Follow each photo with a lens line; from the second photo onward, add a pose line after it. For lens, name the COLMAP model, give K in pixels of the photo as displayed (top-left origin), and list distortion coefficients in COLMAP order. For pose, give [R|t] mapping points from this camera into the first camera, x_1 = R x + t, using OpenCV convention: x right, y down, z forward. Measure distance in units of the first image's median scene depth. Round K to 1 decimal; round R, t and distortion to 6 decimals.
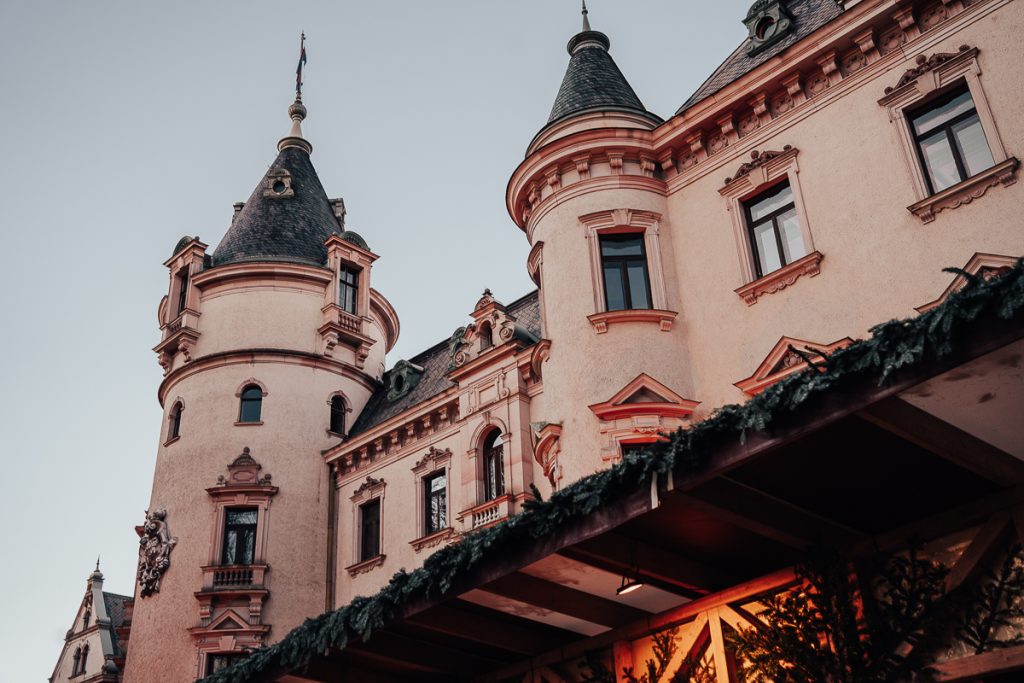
lens RADIAL K [[1038.3, 0, 512.0], [0, 1038.3, 341.5], [0, 0, 1]] dist [0.009661, -0.002921]
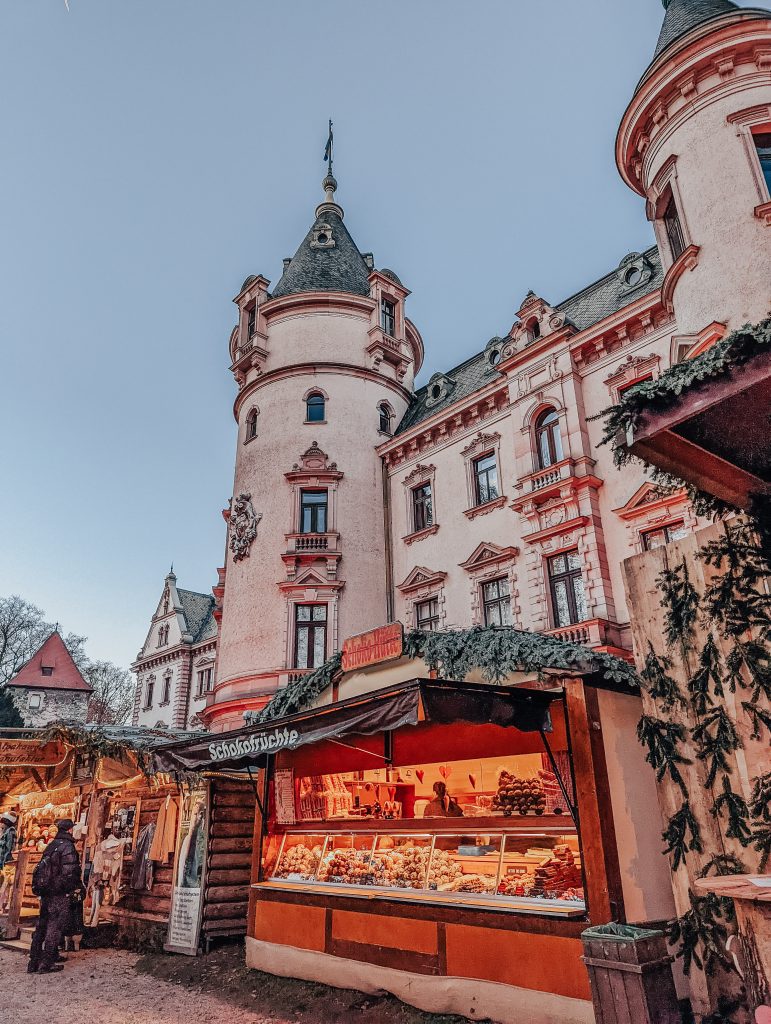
lens RADIAL K [[715.2, 0, 384.3], [0, 715.2, 534.7], [0, 0, 1]] dist [0.030675, -0.003306]
pose [[0.998131, 0.004752, -0.060919, -0.126454], [0.003001, 0.991955, 0.126553, 0.106438], [0.061030, -0.126499, 0.990087, 0.175714]]
